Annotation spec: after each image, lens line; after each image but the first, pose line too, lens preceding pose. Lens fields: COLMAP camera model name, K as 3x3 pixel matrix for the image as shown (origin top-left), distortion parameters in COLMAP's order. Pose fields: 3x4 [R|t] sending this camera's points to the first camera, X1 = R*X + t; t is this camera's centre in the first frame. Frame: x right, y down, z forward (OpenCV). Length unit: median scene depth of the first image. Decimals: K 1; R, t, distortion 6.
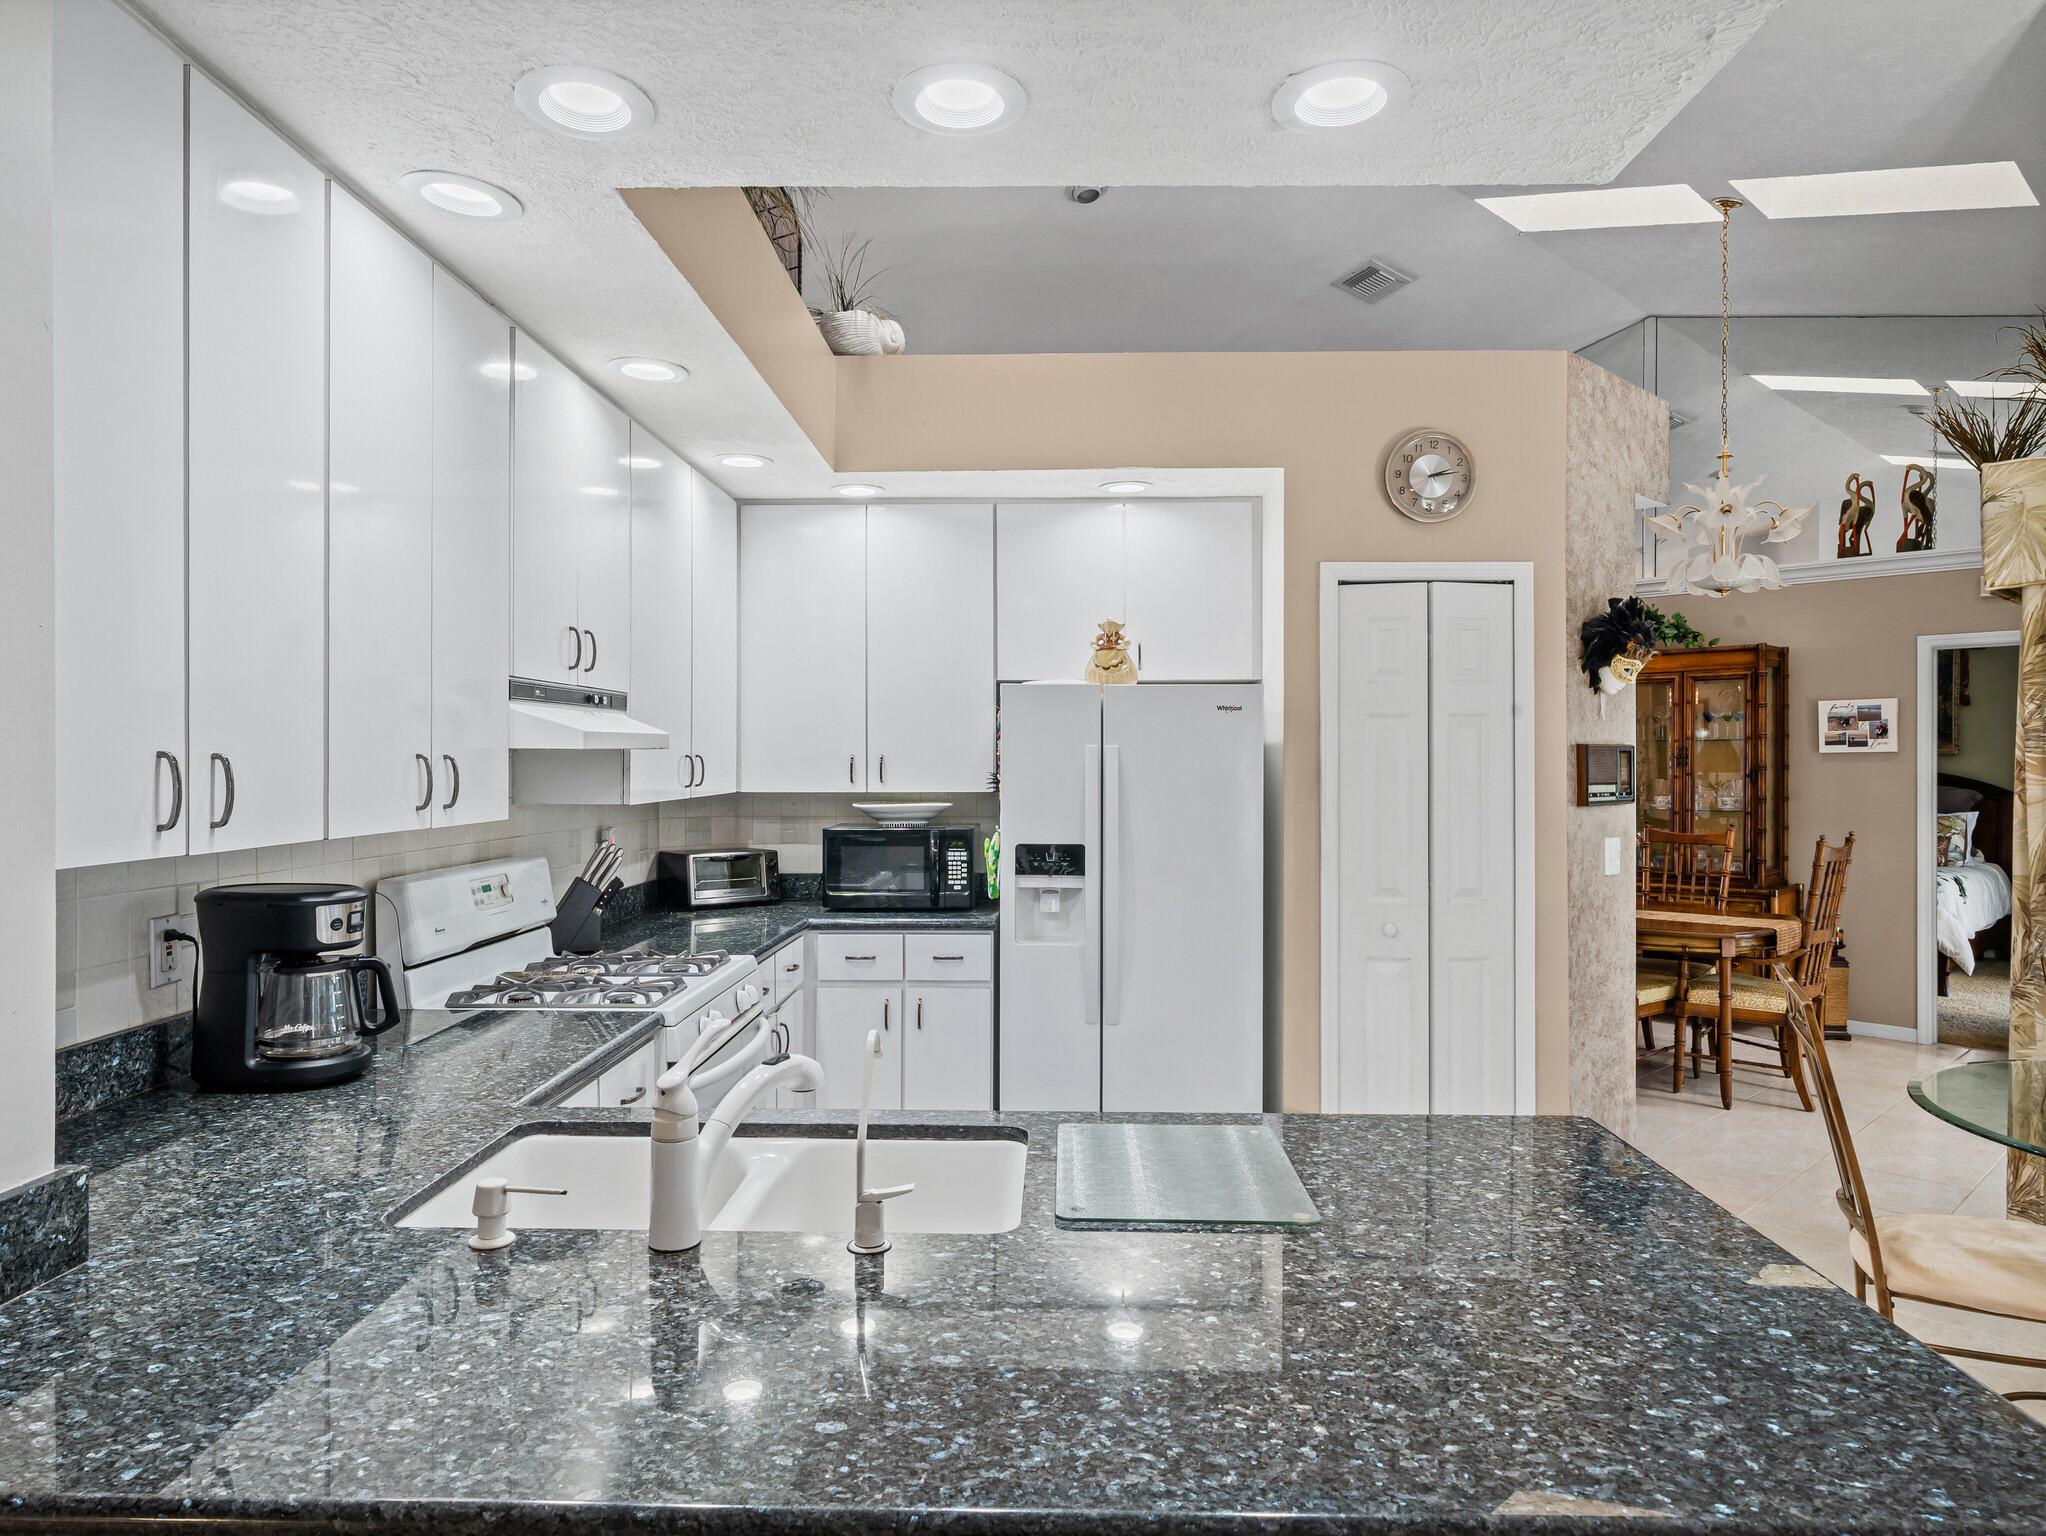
lens RADIAL K [[1262.8, 0, 1008.2], [0, 1262.8, 767.3], [0, 0, 1]] dist [0.004555, 0.002184]
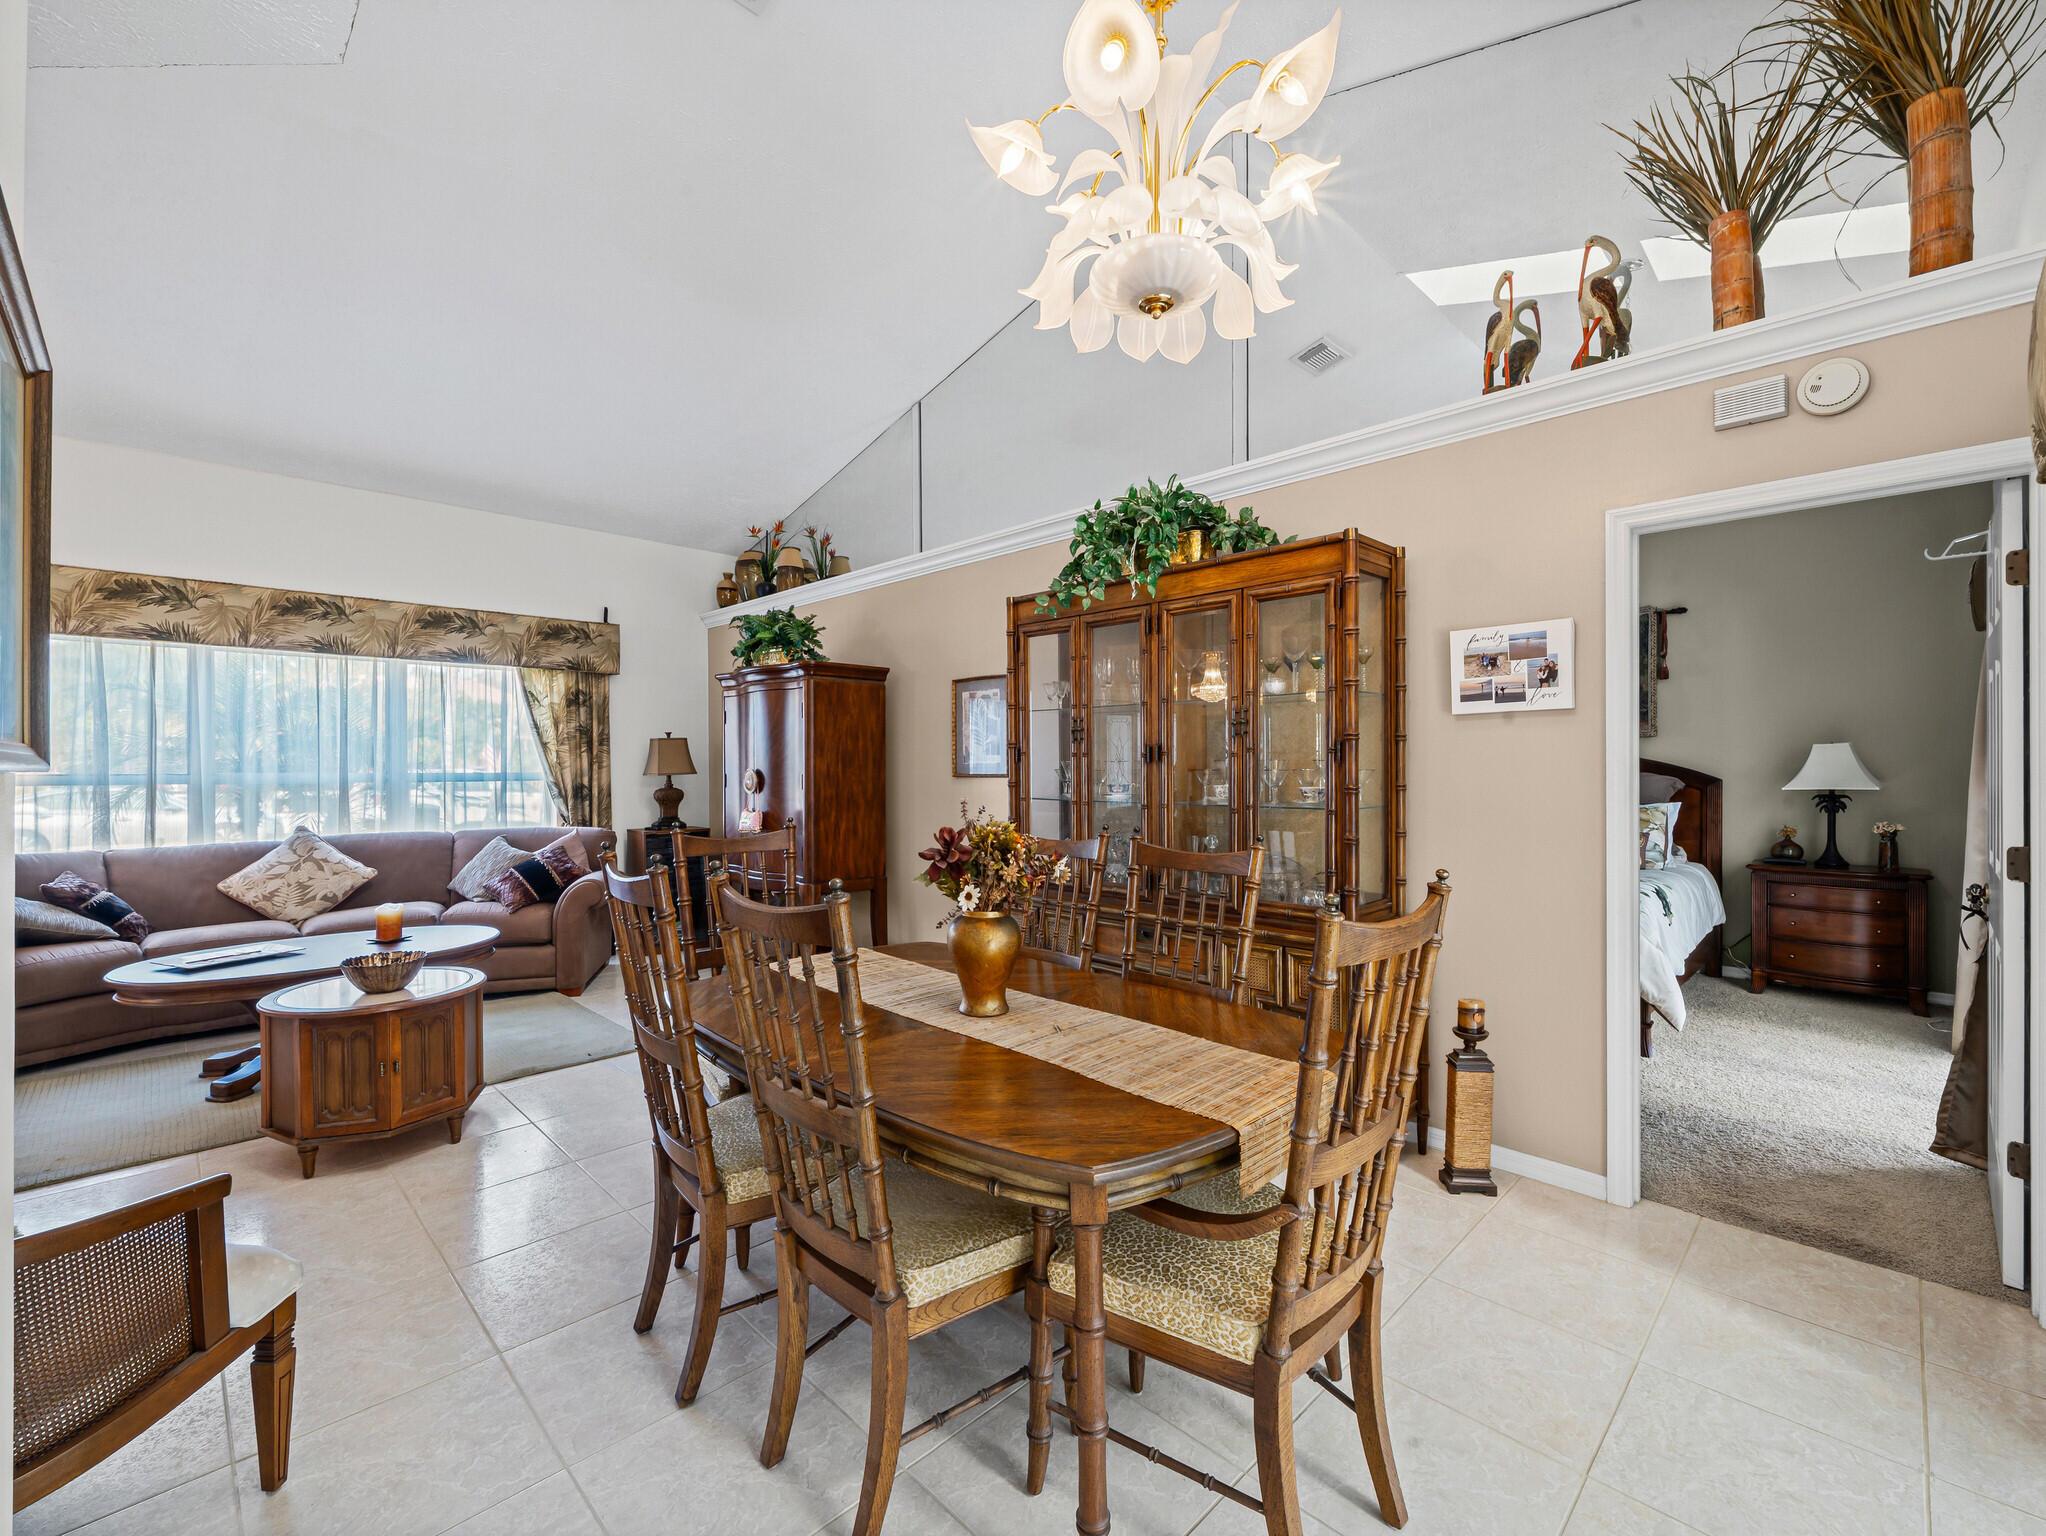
lens RADIAL K [[832.8, 0, 1023.0], [0, 832.8, 768.0], [0, 0, 1]] dist [0.000236, 0.000055]
pose [[0.999959, -0.003633, 0.008325, 0.429753], [0.003645, 0.999992, -0.001461, 0.015088], [-0.008320, 0.001492, 0.999964, 0.596353]]
